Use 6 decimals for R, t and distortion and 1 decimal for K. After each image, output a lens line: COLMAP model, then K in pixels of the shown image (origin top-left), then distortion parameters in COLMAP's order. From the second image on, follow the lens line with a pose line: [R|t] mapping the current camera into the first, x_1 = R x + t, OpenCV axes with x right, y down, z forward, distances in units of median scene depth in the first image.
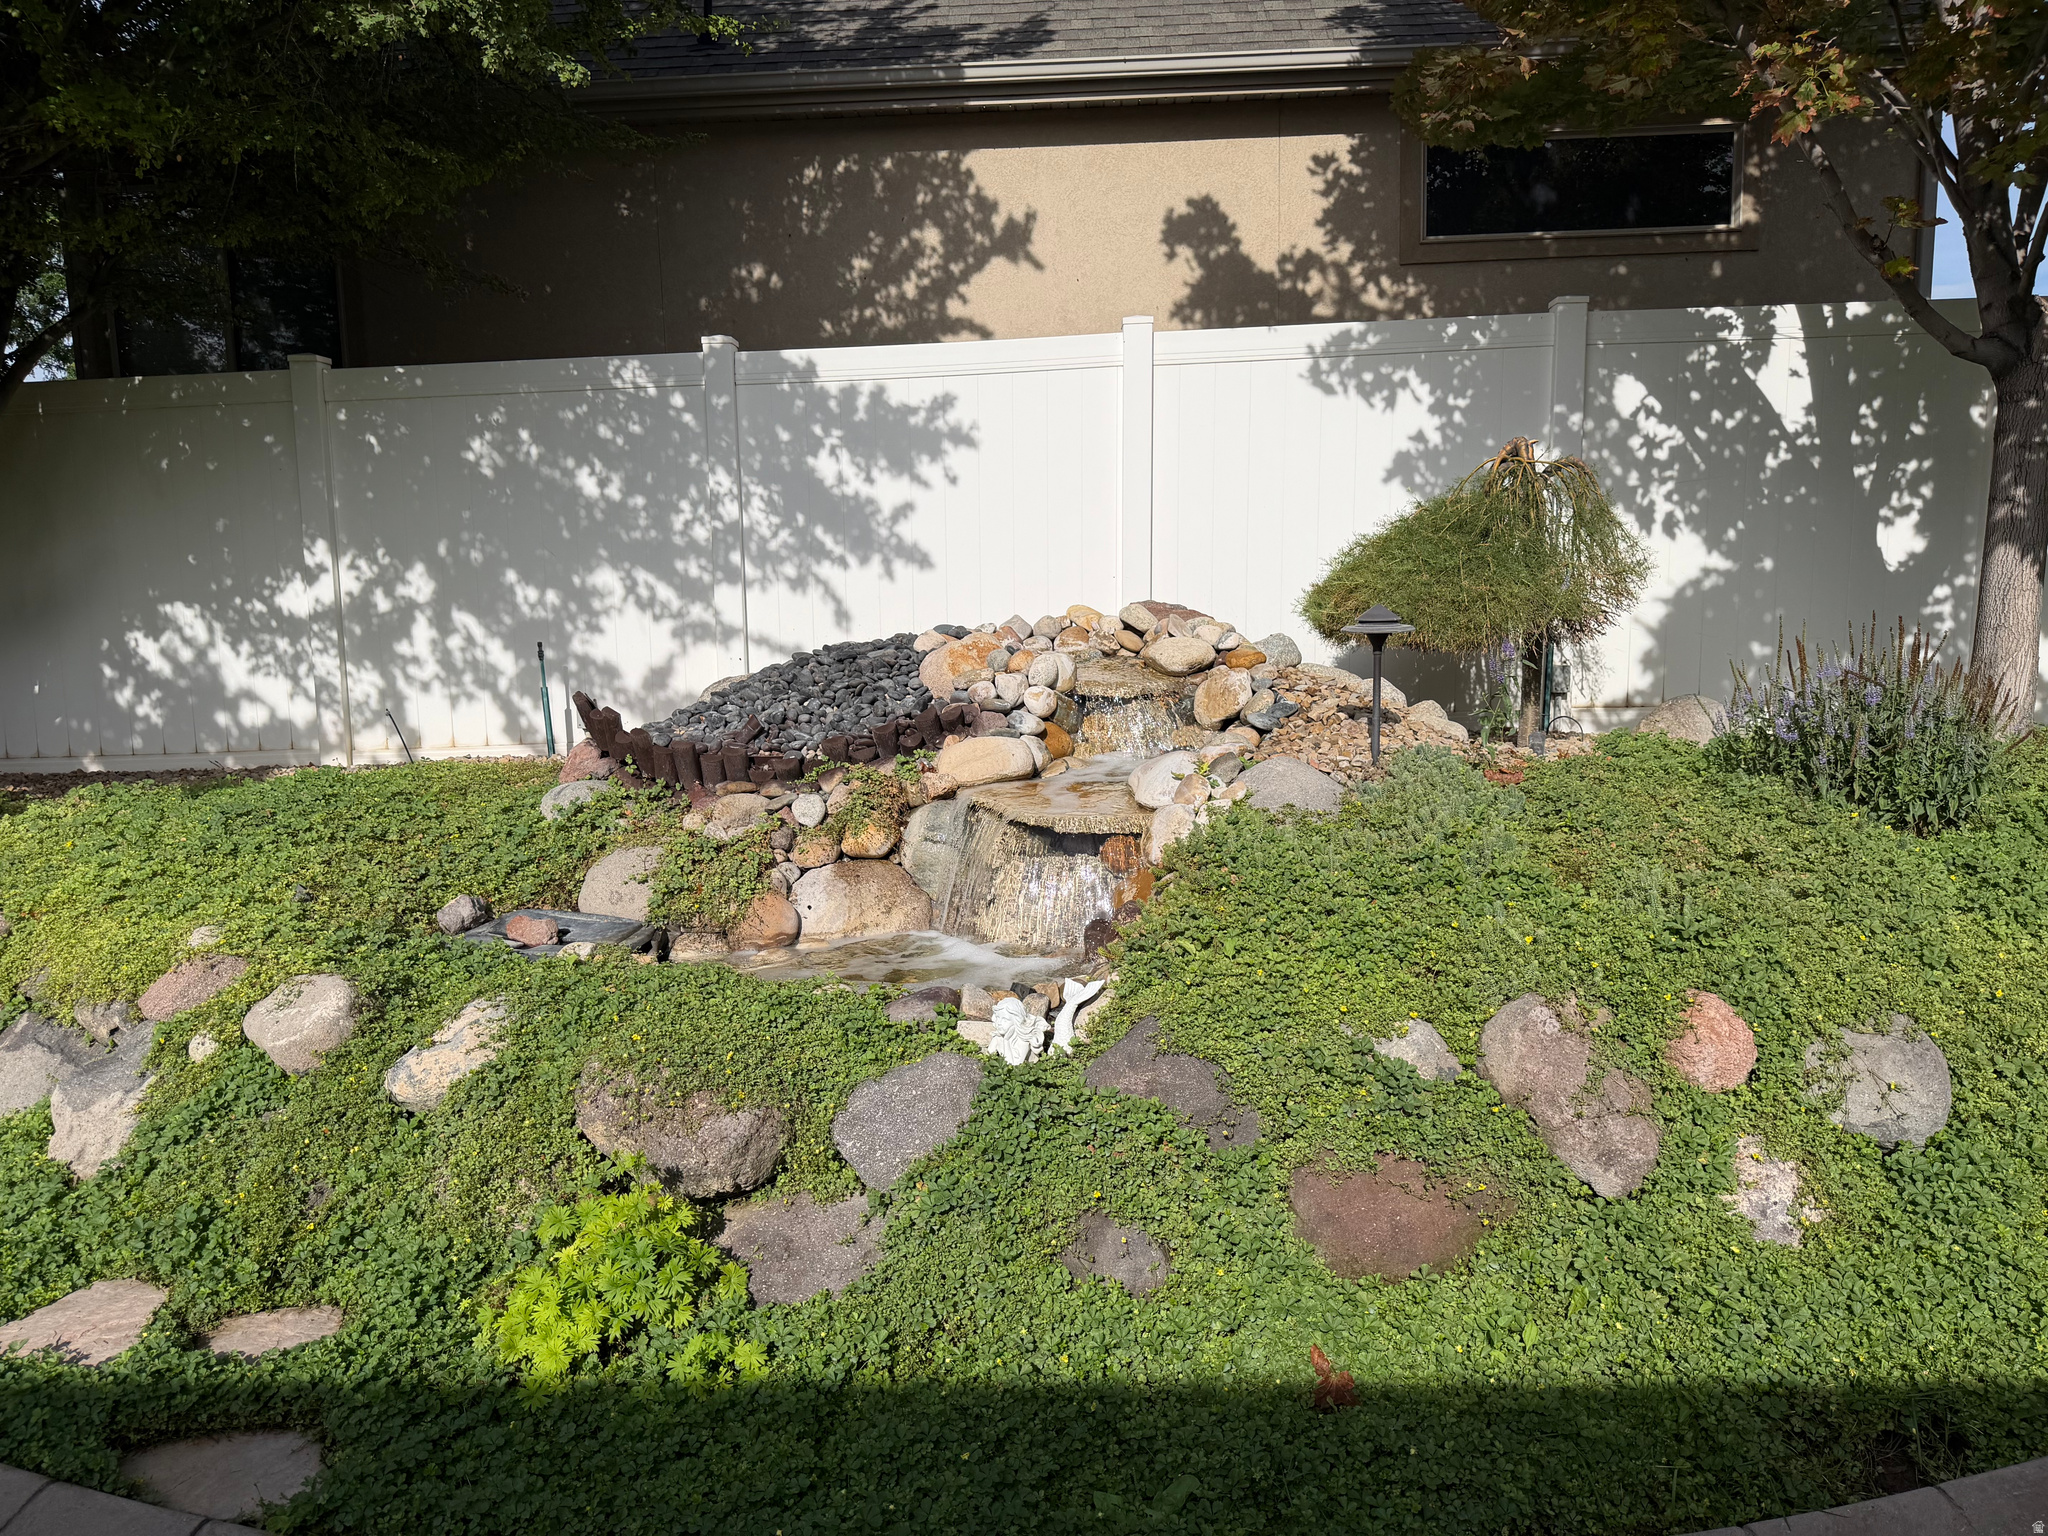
lens RADIAL K [[1460.3, 0, 1024.0], [0, 1460.3, 768.0], [0, 0, 1]] dist [0.000922, -0.007814]
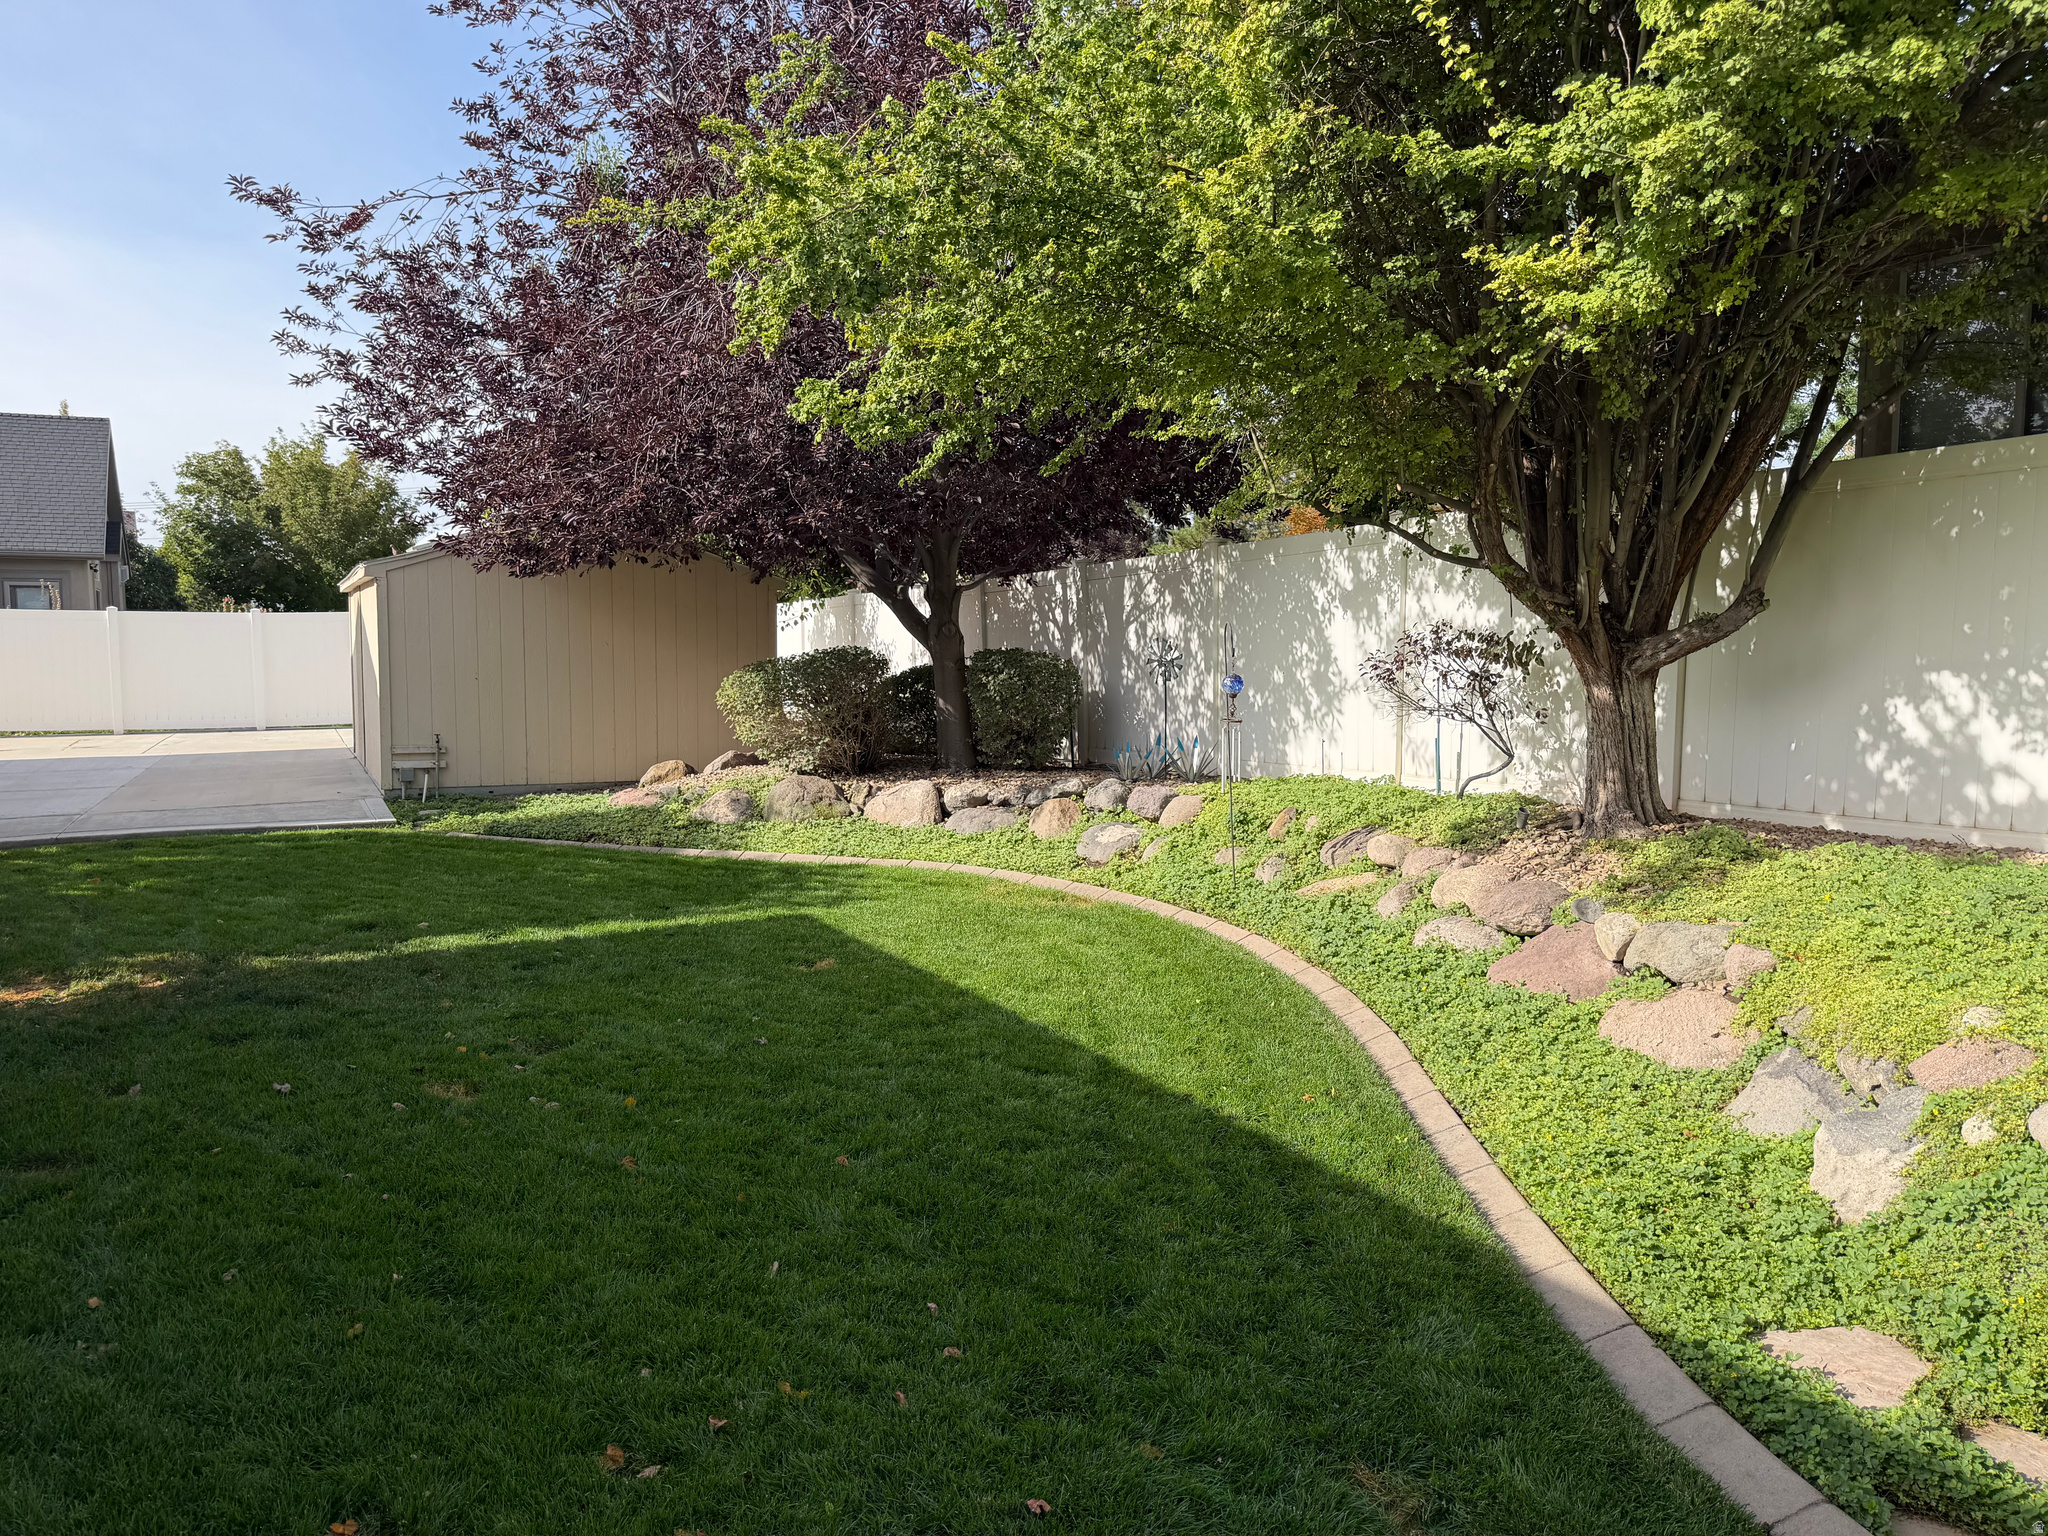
lens RADIAL K [[1460.3, 0, 1024.0], [0, 1460.3, 768.0], [0, 0, 1]] dist [0.000922, -0.007814]
pose [[0.499043, 0.094415, -0.861419, -0.059701], [-0.132928, 0.990623, 0.031568, 0.005375], [0.856322, 0.098753, 0.506914, -0.050208]]
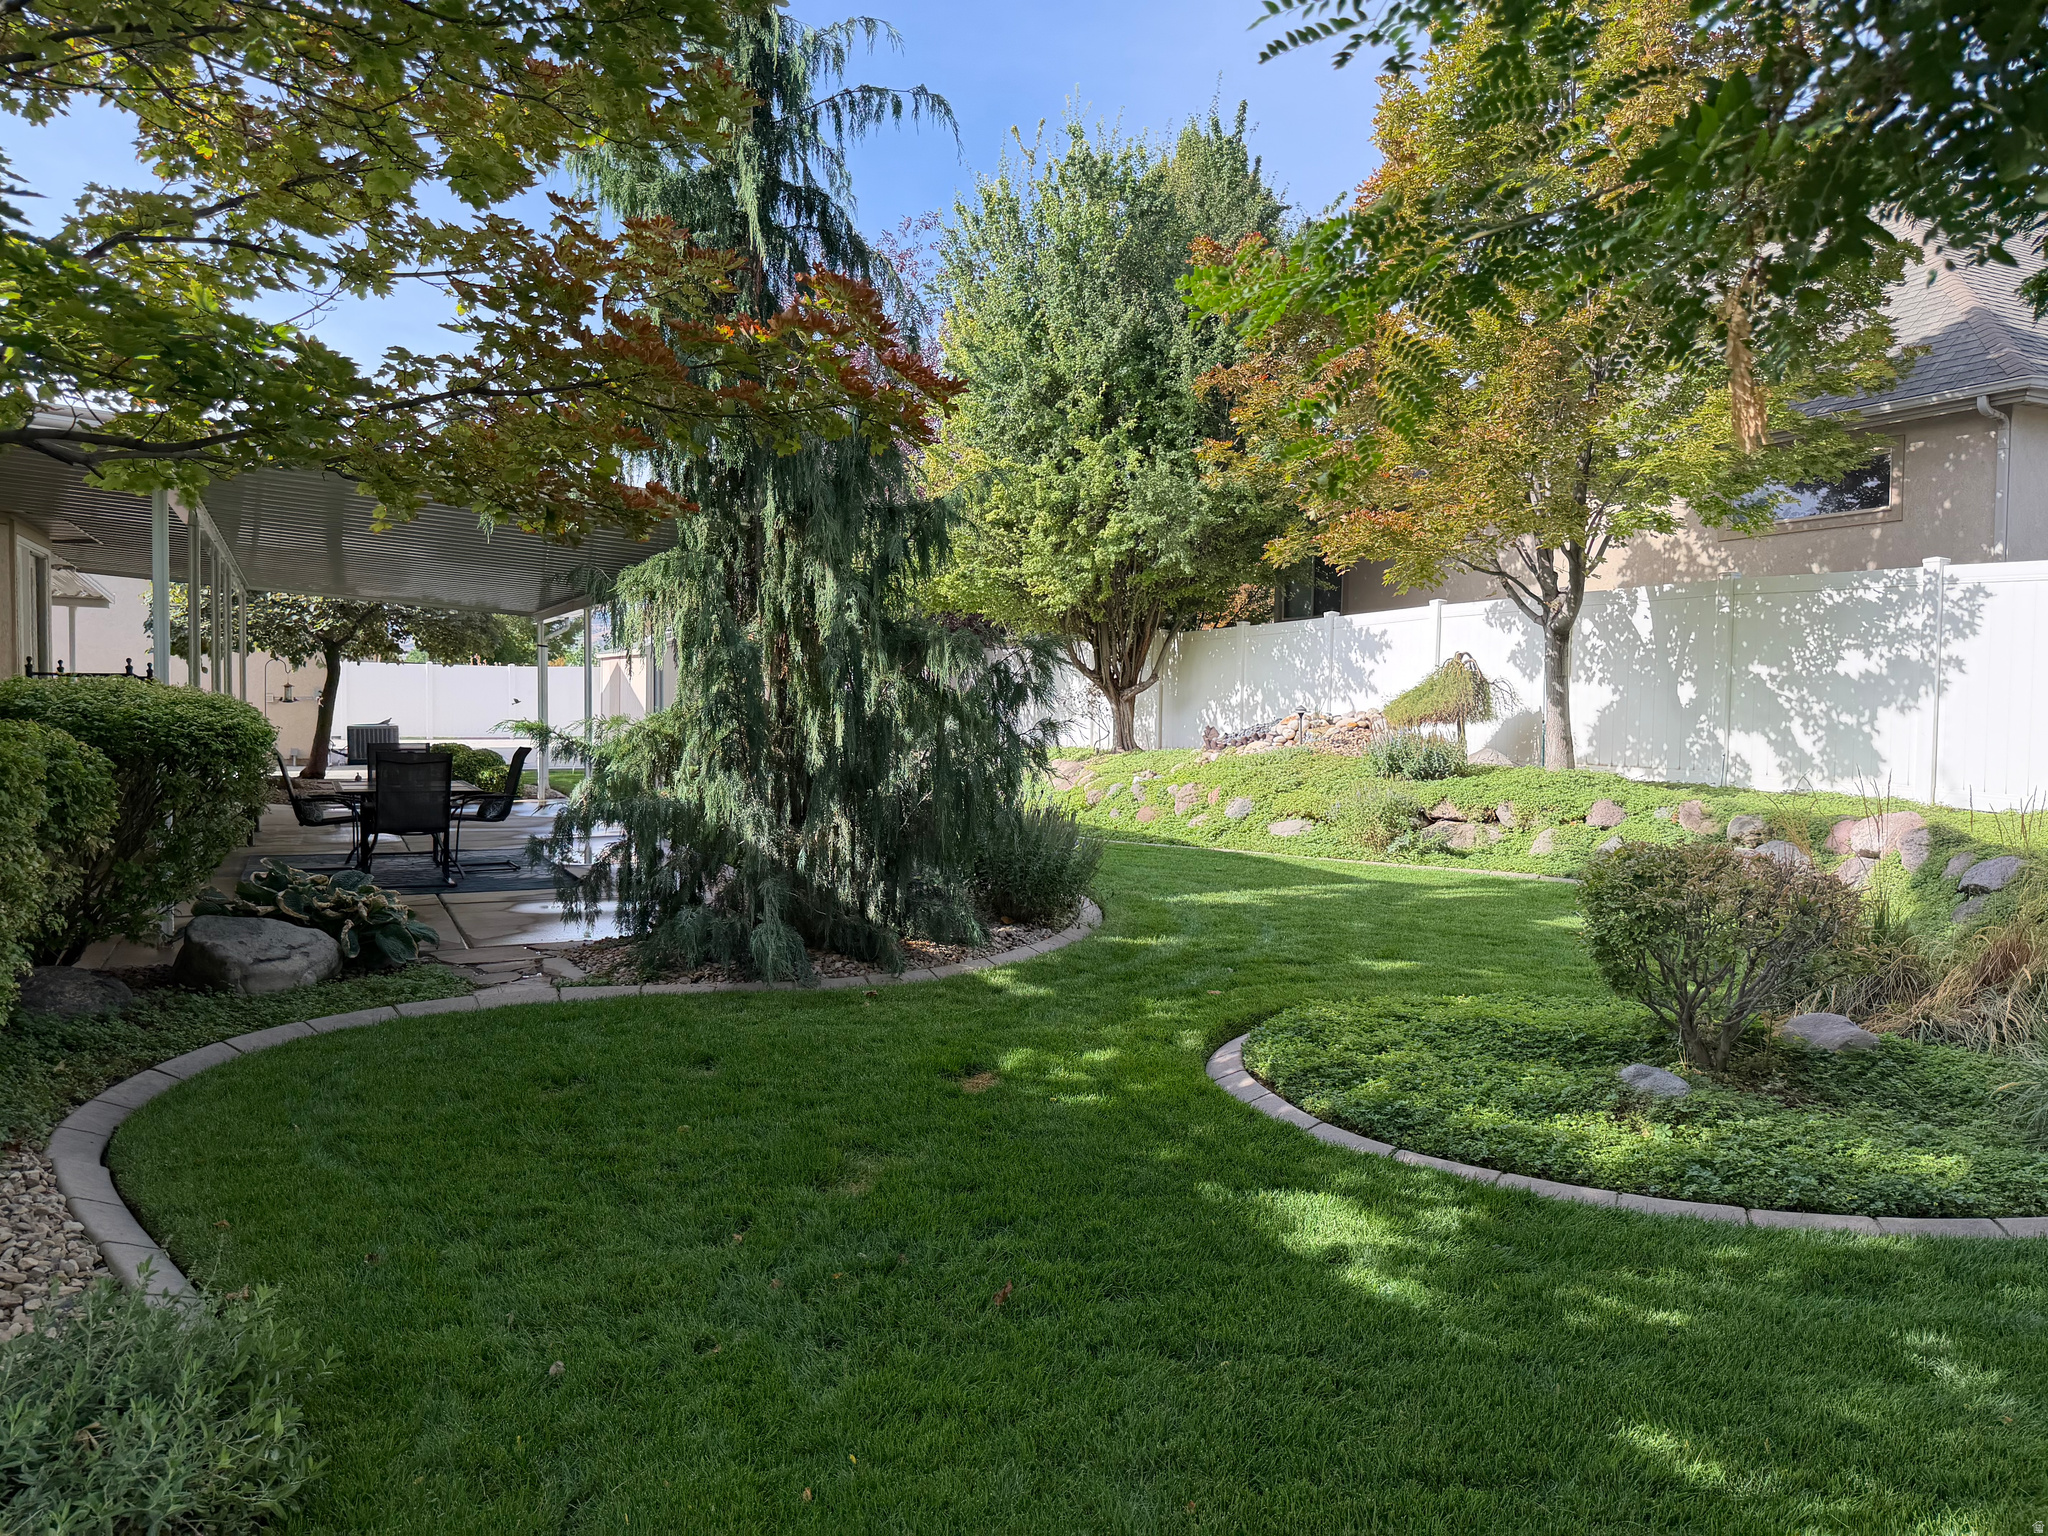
lens RADIAL K [[1460.3, 0, 1024.0], [0, 1460.3, 768.0], [0, 0, 1]] dist [0.000922, -0.007814]
pose [[0.493174, 0.068266, -0.867248, 3.238042], [-0.145029, 0.989417, -0.004590, 0.165792], [0.857757, 0.128040, 0.497855, -1.417592]]
